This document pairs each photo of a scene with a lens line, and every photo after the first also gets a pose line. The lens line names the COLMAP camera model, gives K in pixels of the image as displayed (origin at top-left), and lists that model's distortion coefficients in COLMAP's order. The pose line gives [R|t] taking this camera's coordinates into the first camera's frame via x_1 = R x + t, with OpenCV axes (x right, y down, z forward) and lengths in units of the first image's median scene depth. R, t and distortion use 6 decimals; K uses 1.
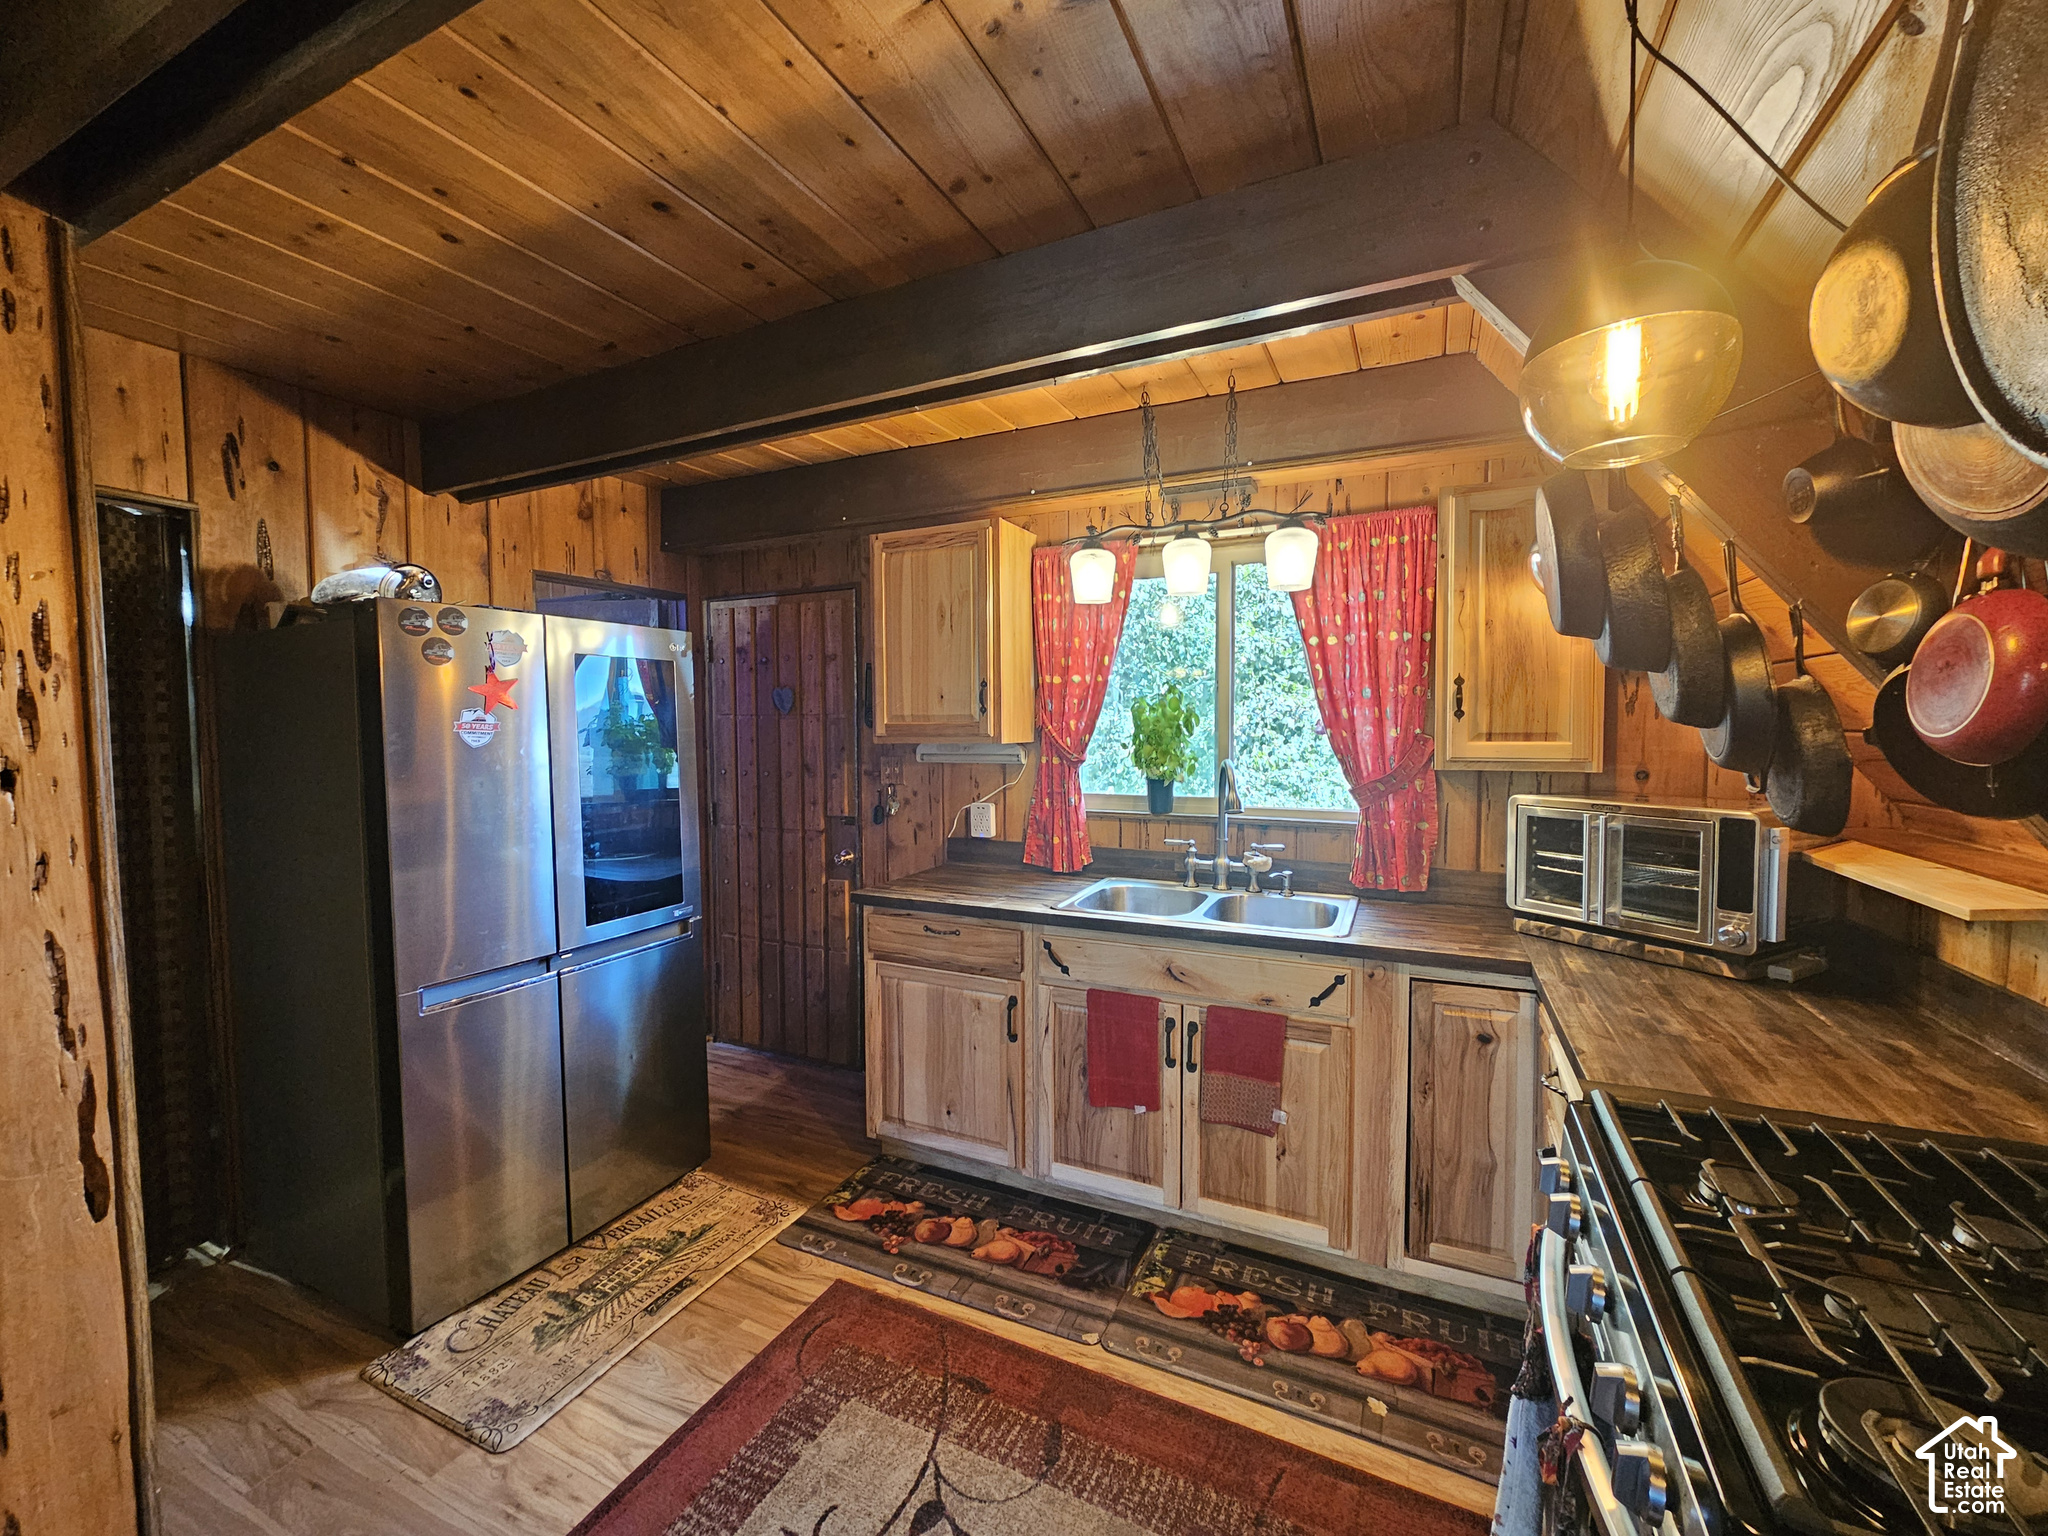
lens RADIAL K [[835.9, 0, 1011.3], [0, 835.9, 763.1], [0, 0, 1]] dist [0.000117, 0.000075]
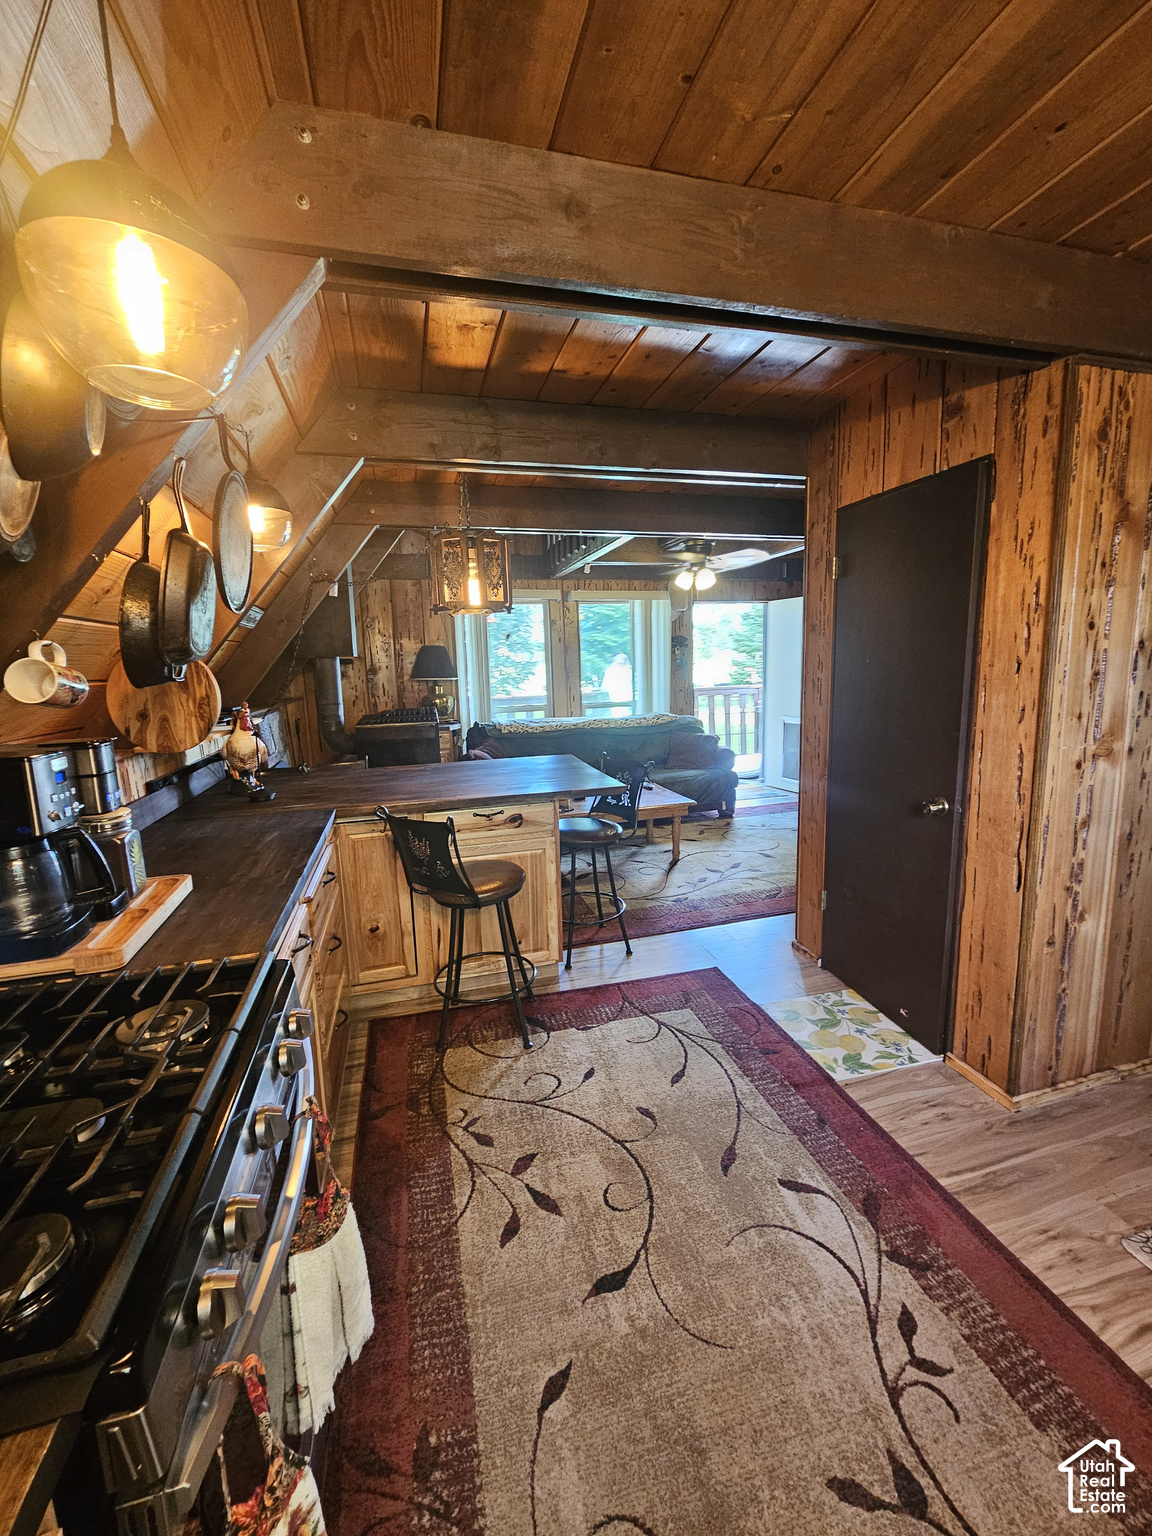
lens RADIAL K [[627.0, 0, 573.2], [0, 627.0, 762.4], [0, 0, 1]] dist [0.000117, 0.000075]
pose [[-0.756143, 0.134884, -0.640355, 0.379692], [0.009481, 0.980683, 0.195374, -0.037639], [0.654338, 0.141659, -0.742815, 0.827114]]
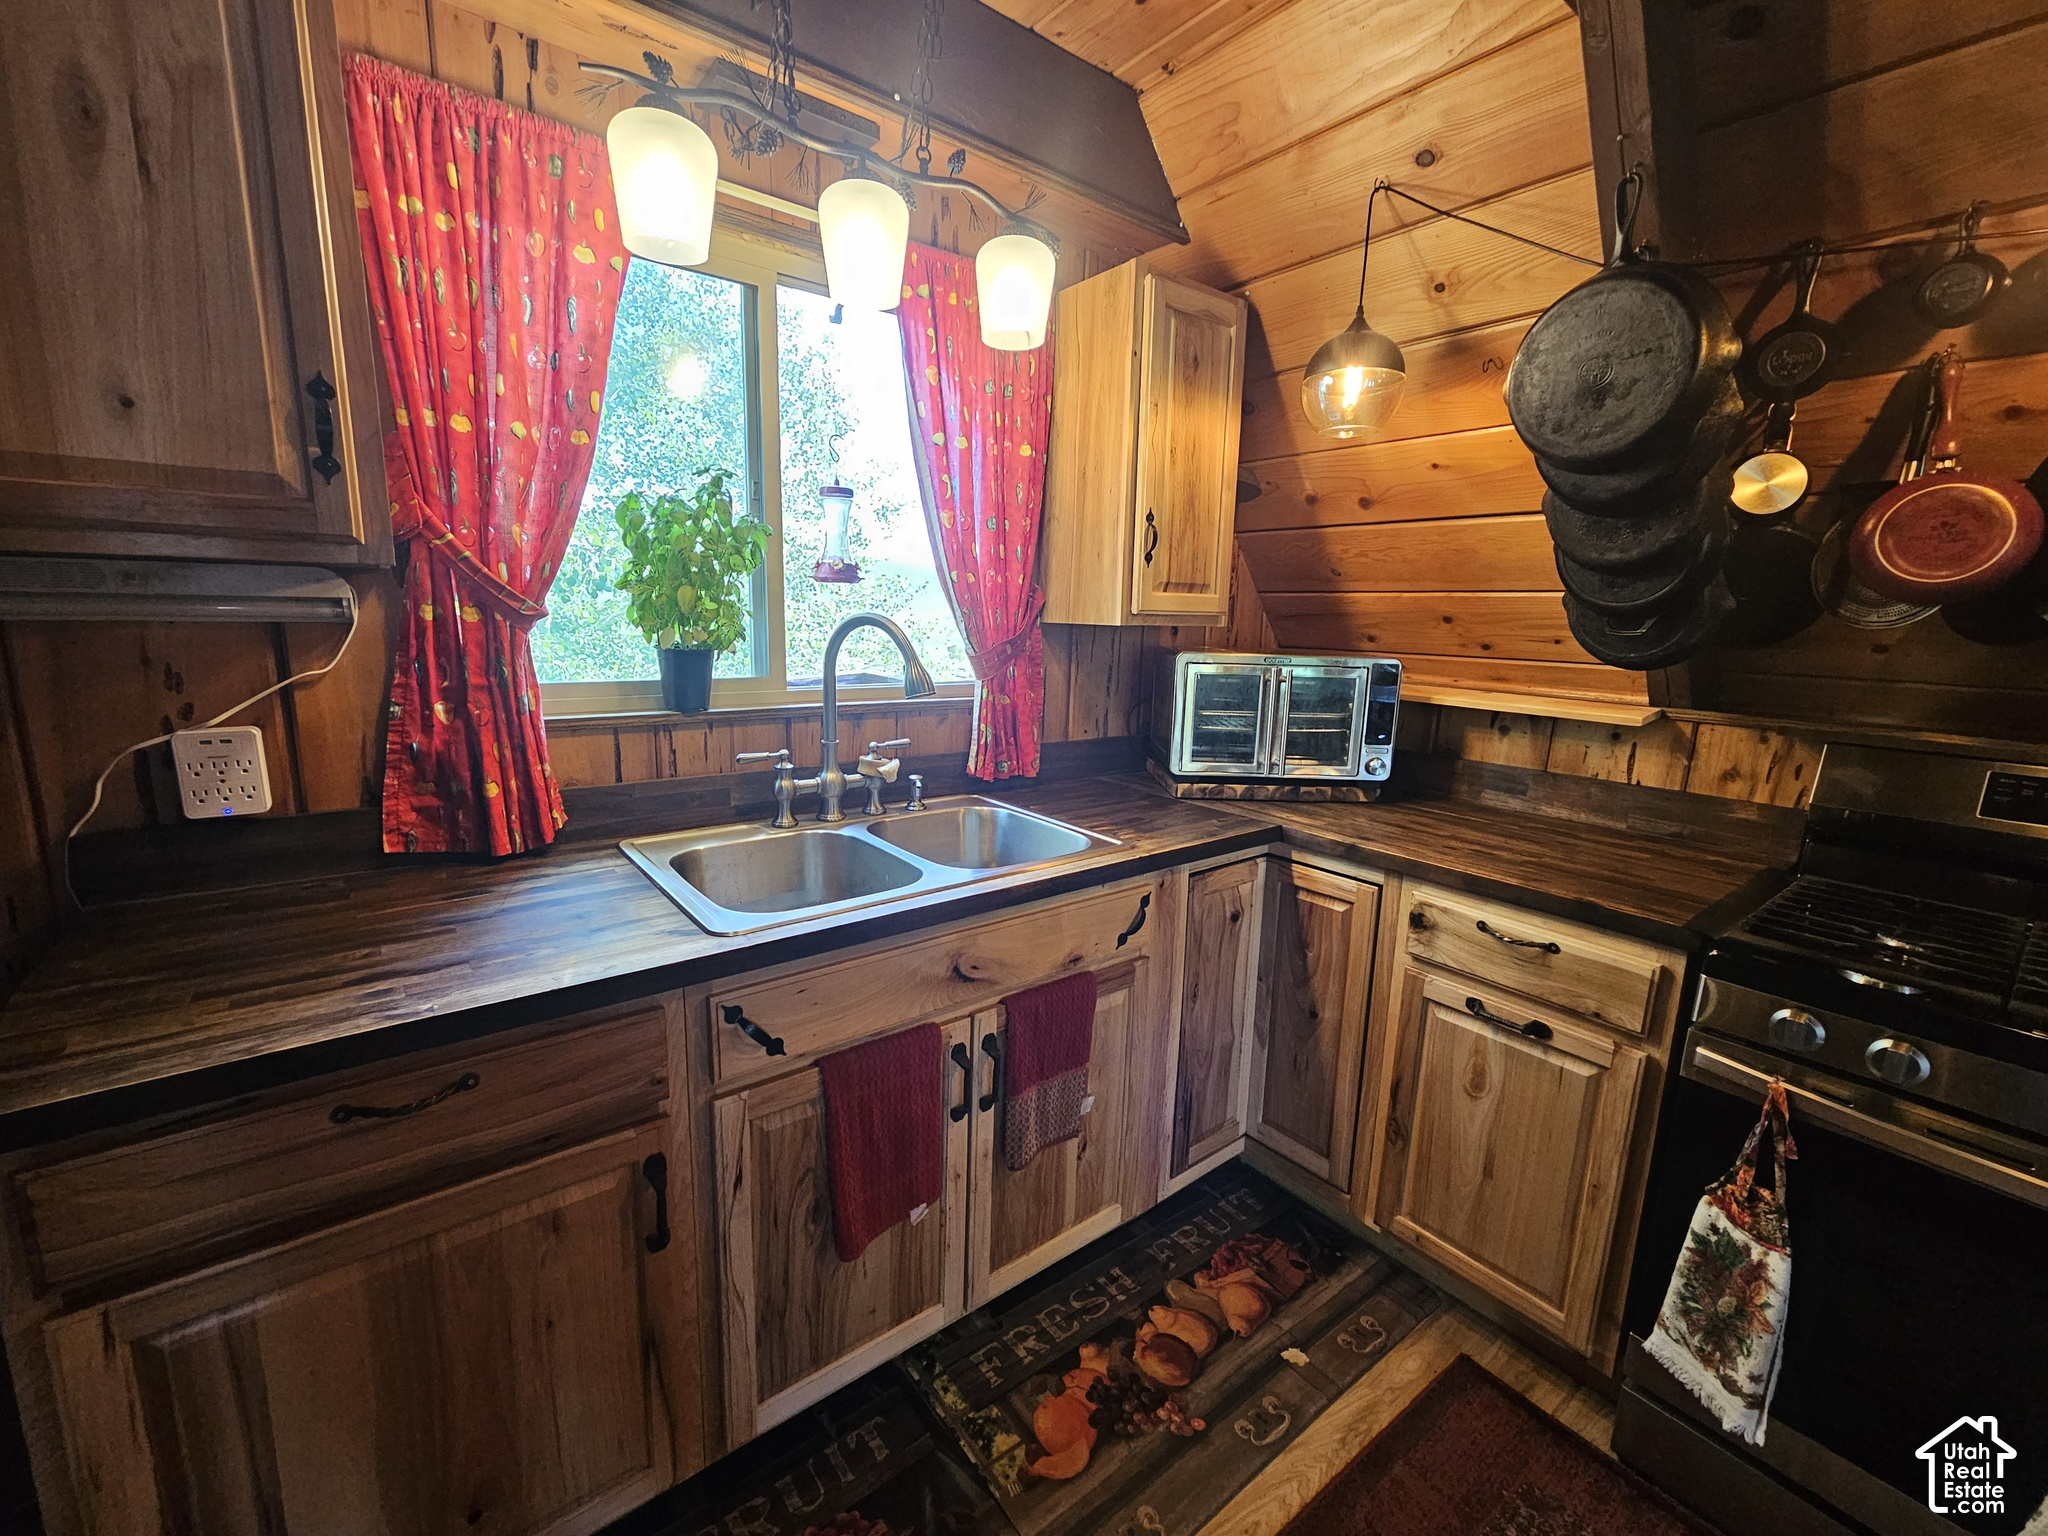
lens RADIAL K [[835.9, 0, 1012.5], [0, 835.9, 764.3], [0, 0, 1]] dist [0.000117, 0.000075]
pose [[0.450389, -0.147609, 0.880546, -0.305581], [0.010663, 0.987058, 0.160010, 0.010612], [-0.892769, -0.062677, 0.446134, 0.742594]]
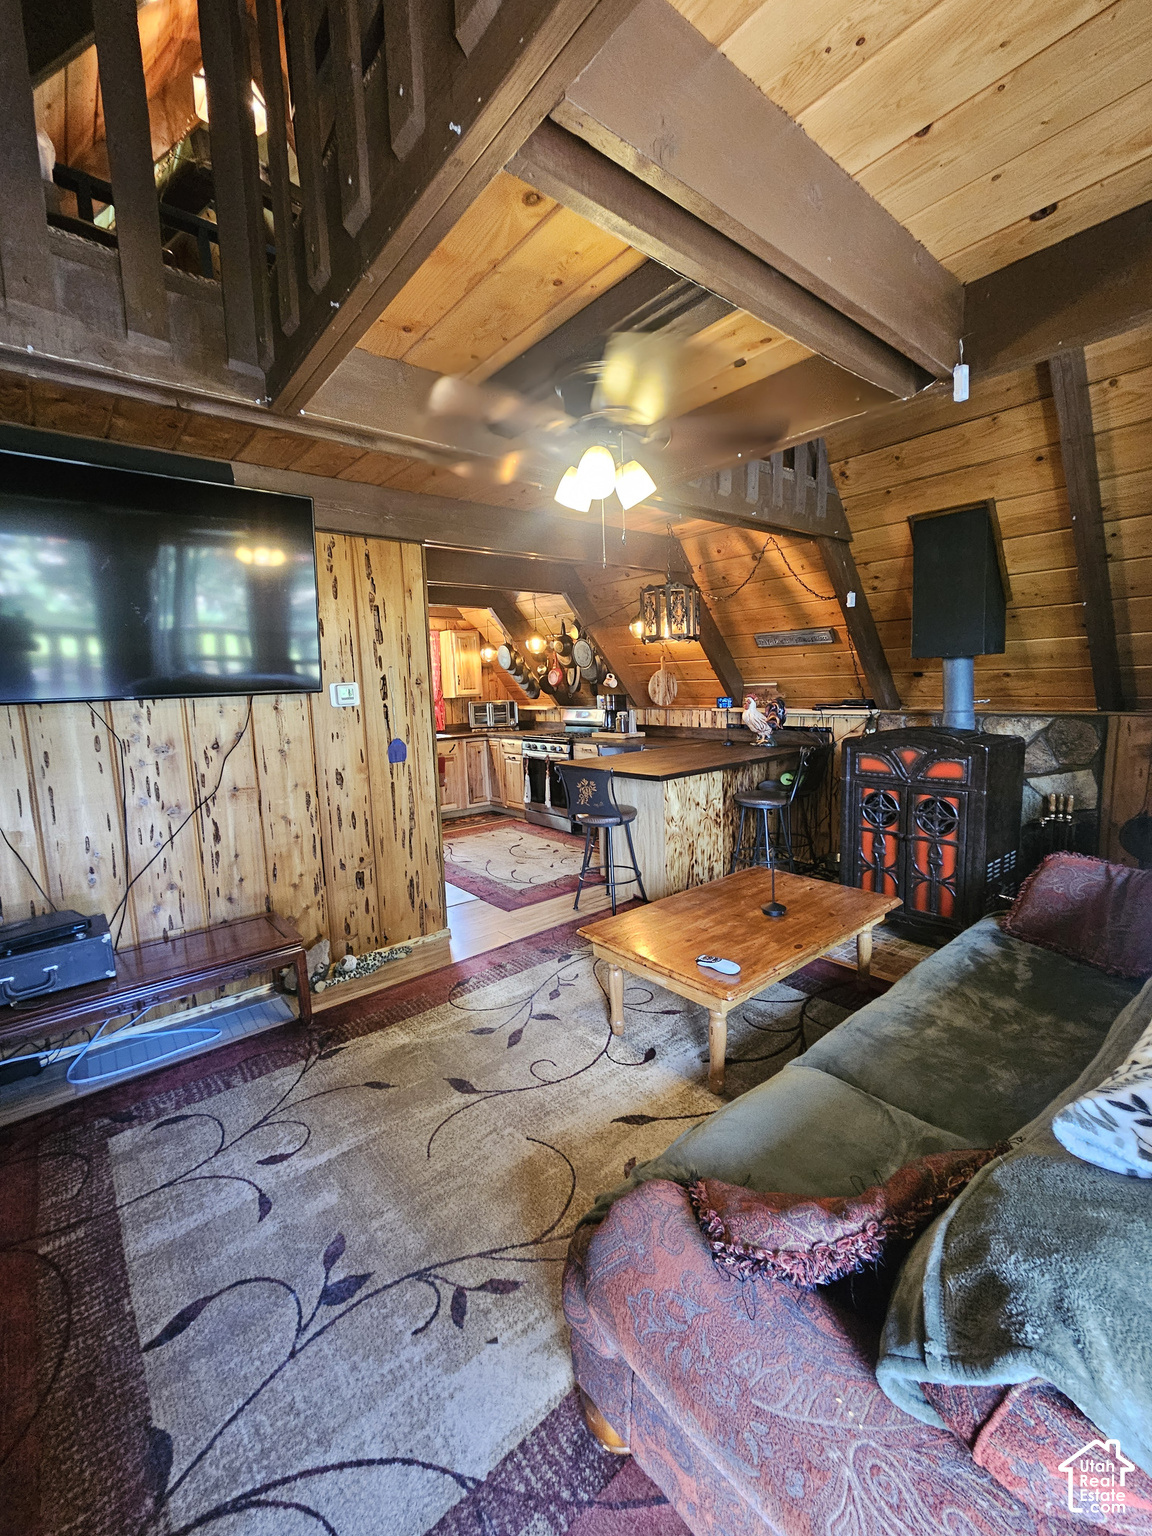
lens RADIAL K [[627.0, 0, 572.6], [0, 627.0, 766.5], [0, 0, 1]] dist [0.000117, 0.000075]
pose [[0.413767, -0.132263, 0.900724, -2.225356], [0.076538, 0.990941, 0.110351, 0.051989], [-0.907160, 0.023280, 0.420142, -0.895256]]
